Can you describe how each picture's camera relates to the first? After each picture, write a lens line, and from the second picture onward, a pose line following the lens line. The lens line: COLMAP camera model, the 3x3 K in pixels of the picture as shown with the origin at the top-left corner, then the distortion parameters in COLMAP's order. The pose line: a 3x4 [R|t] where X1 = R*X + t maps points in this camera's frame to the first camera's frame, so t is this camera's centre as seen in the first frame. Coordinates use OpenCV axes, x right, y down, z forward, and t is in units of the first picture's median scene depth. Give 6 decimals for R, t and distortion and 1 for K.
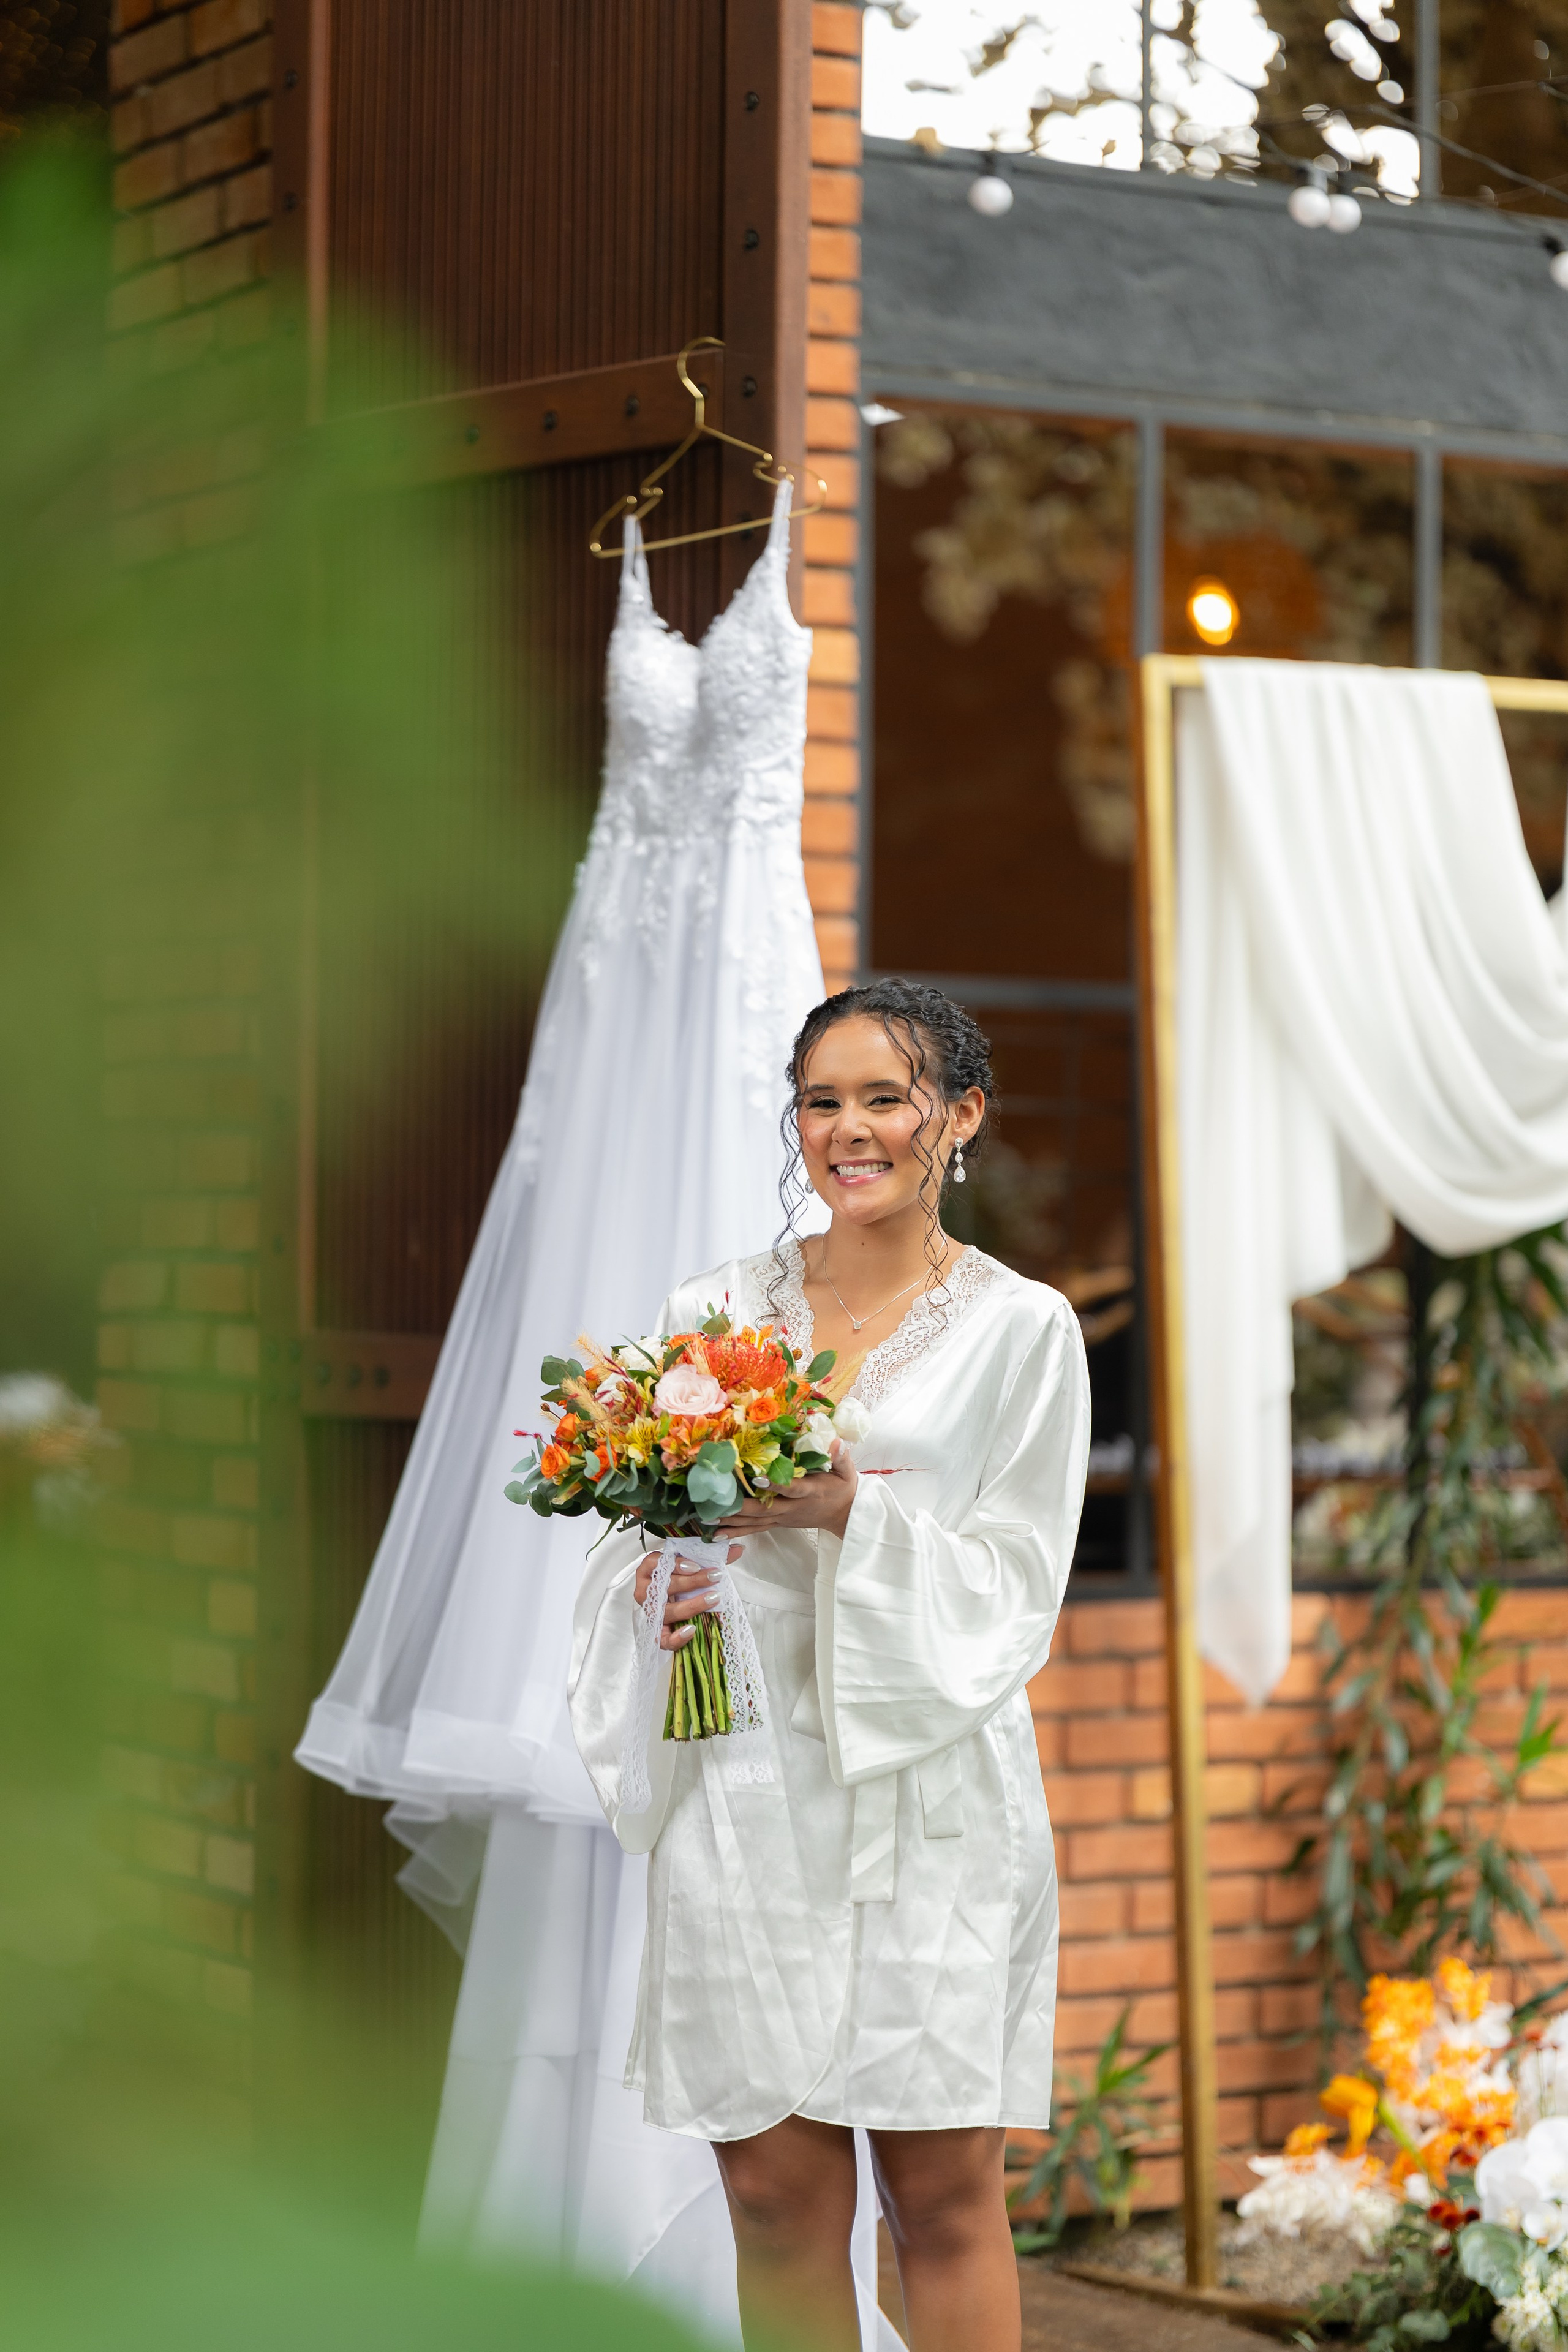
lens RADIAL K [[5621.1, 0, 784.0], [0, 5621.1, 1176.0], [0, 0, 1]] dist [-0.194948, 0.543545]
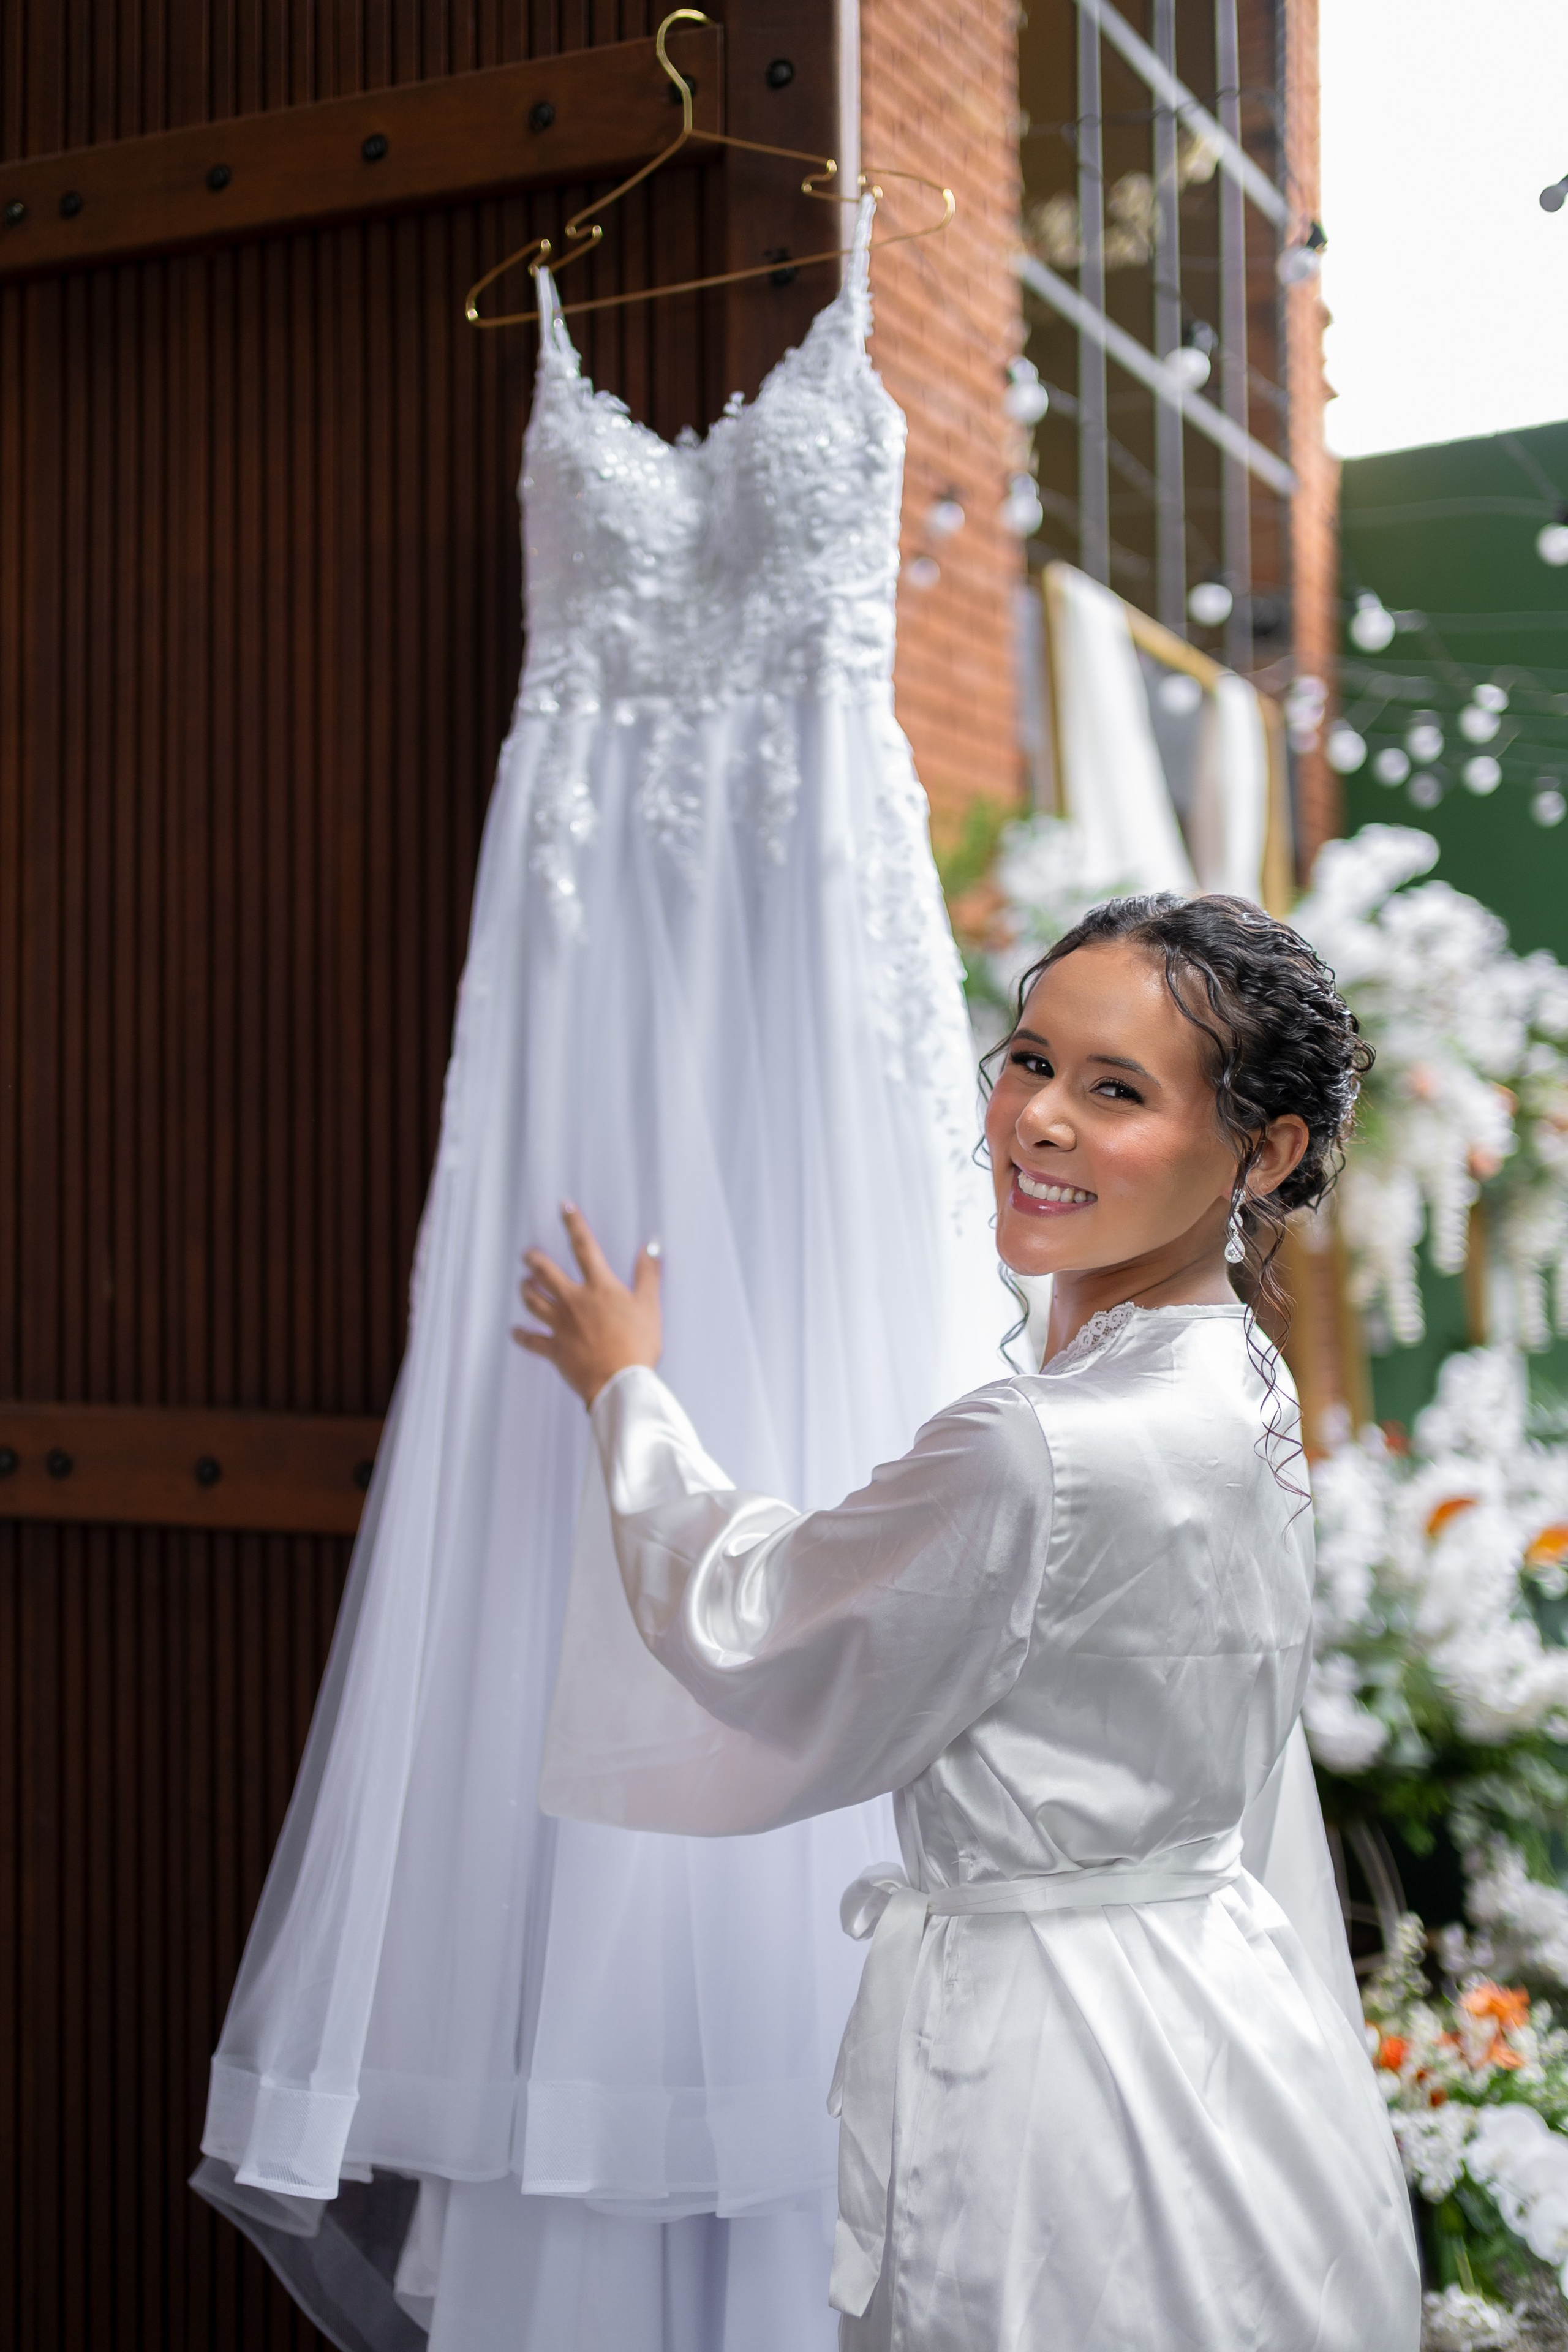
lens RADIAL K [[2448.4, 0, 742.1], [0, 2448.4, 1107.0], [0, 0, 1]] dist [-0.005801, 0.002933]
pose [[0.876316, 0.004160, 0.481718, -0.158468], [0.009818, 0.999601, -0.026492, -0.001559], [-0.481636, 0.027945, 0.875926, 0.729205]]
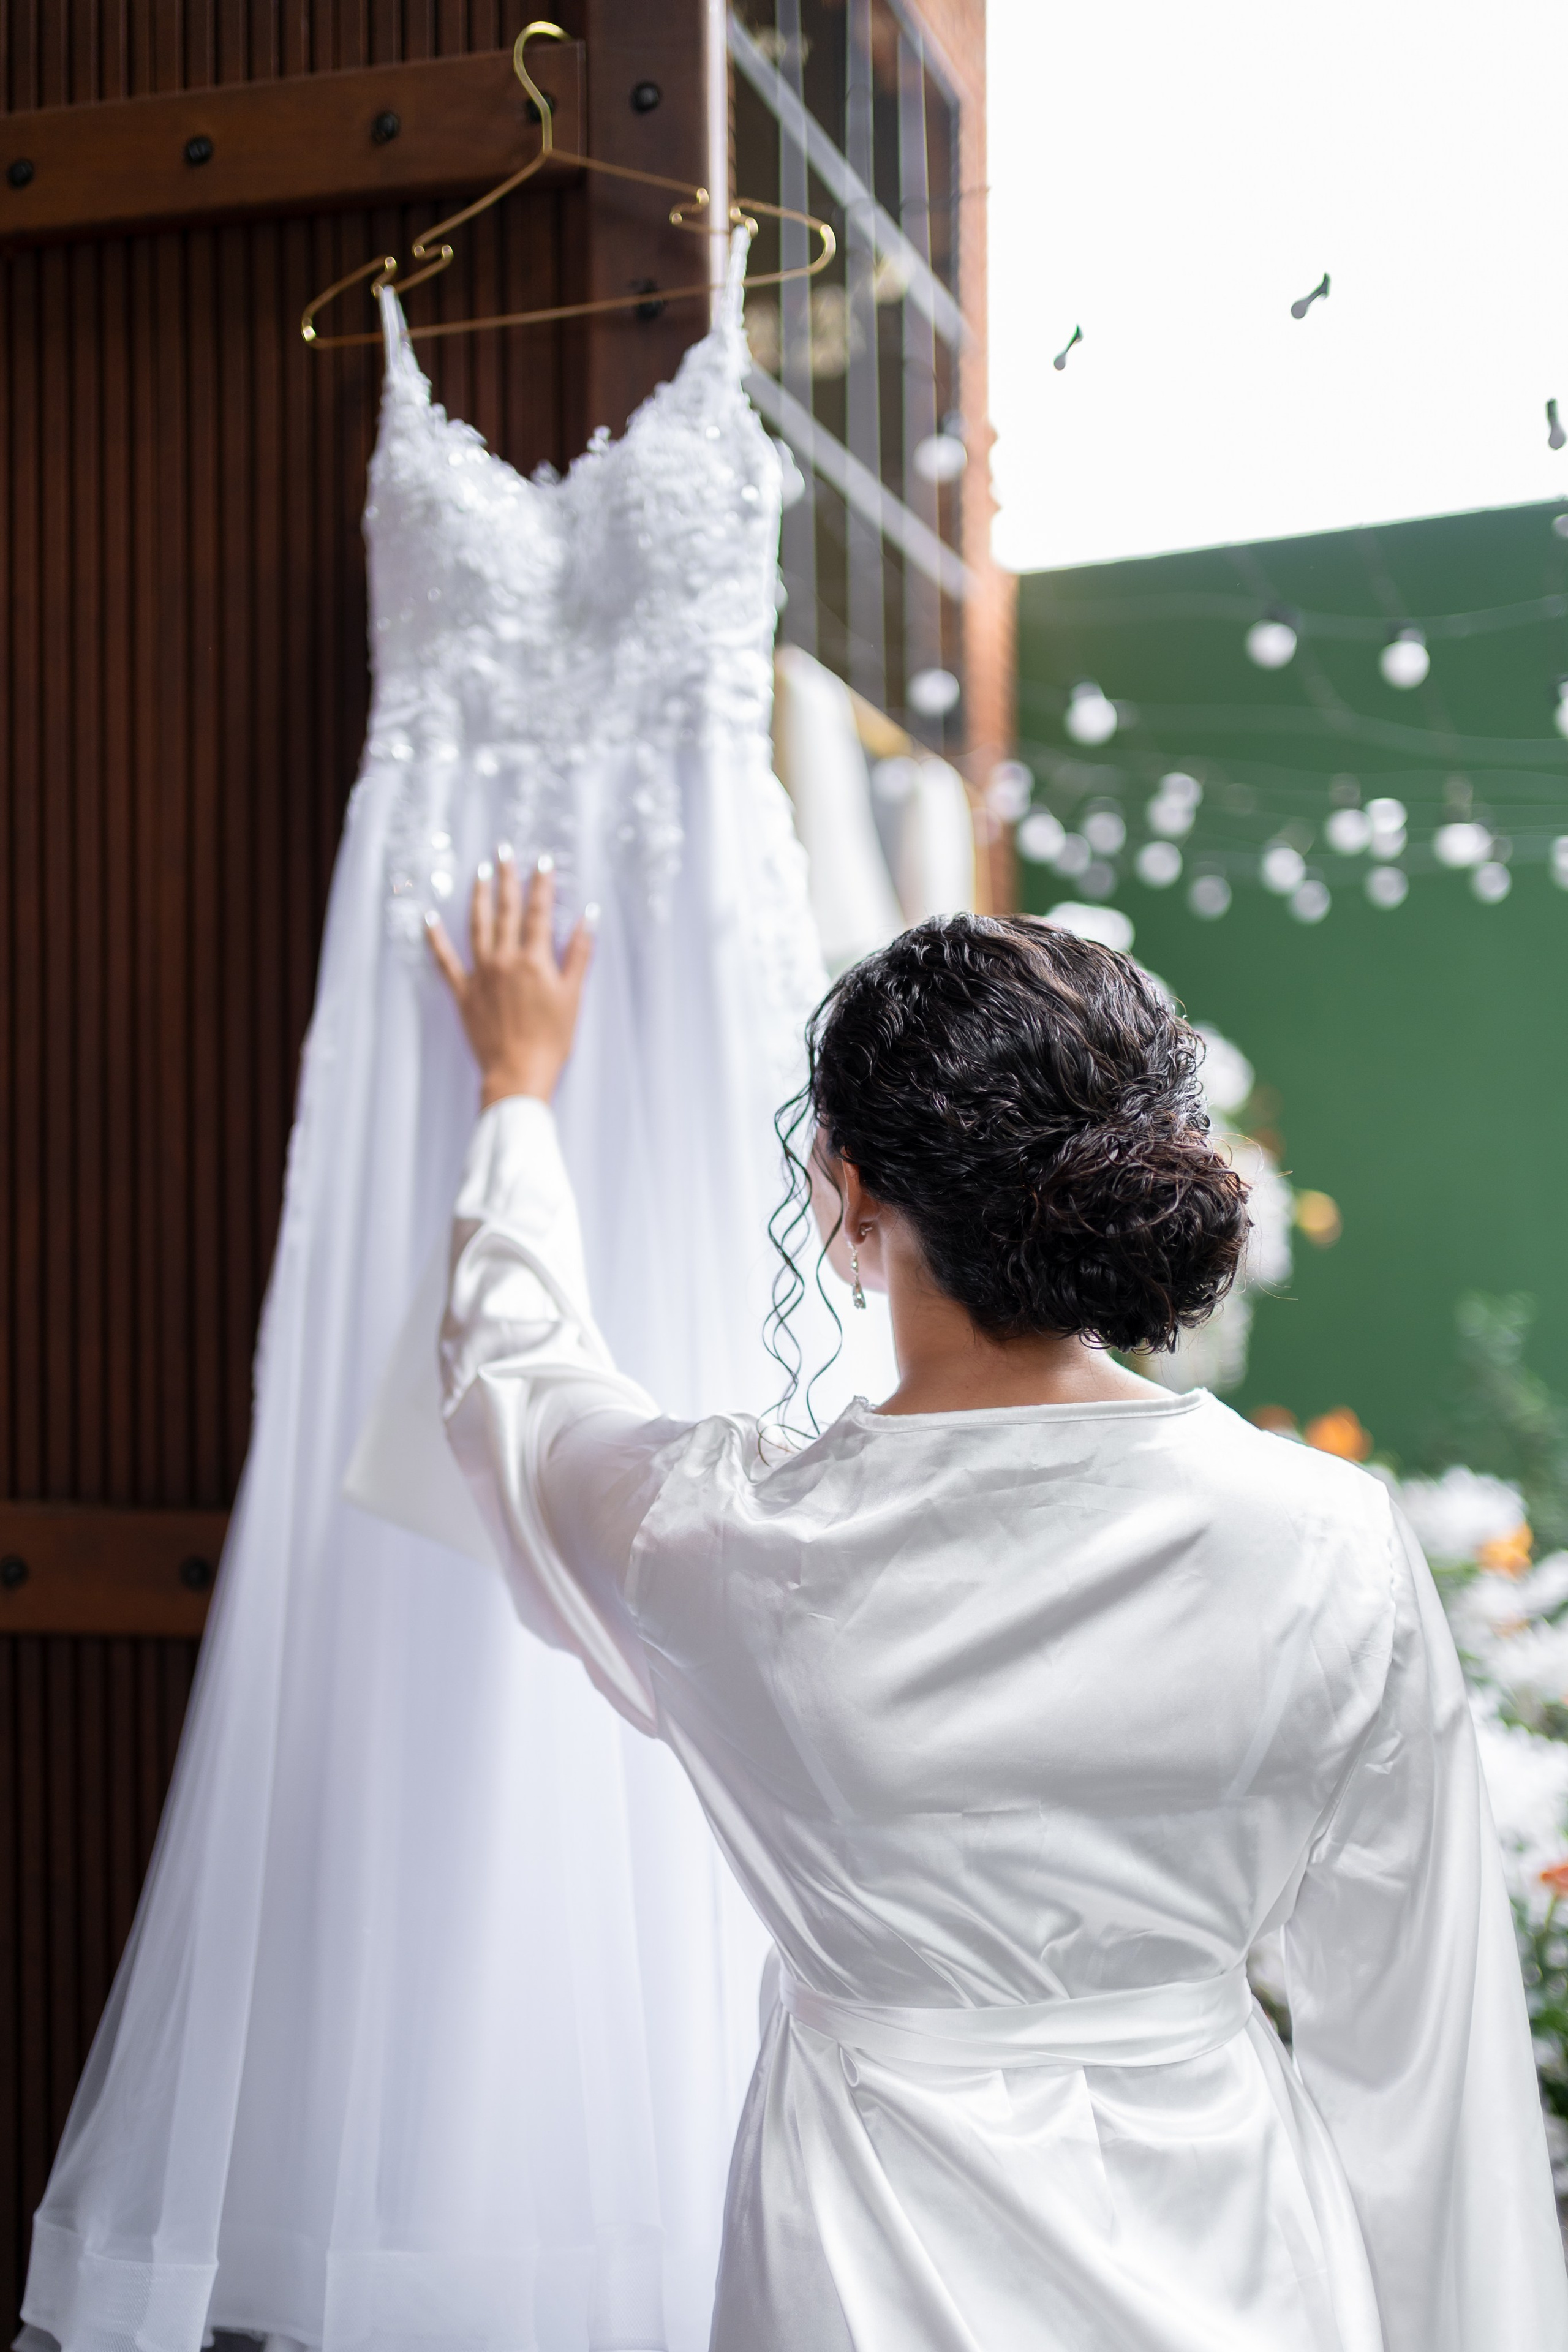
lens RADIAL K [[2302.2, 0, 784.0], [0, 2302.2, 1176.0], [0, 0, 1]] dist [0.000342, -0.011216]
pose [[0.785675, 0.002099, 0.618636, -0.164434], [0.014365, 0.999663, -0.021635, -0.003715], [-0.618473, 0.025885, 0.785380, 0.768817]]
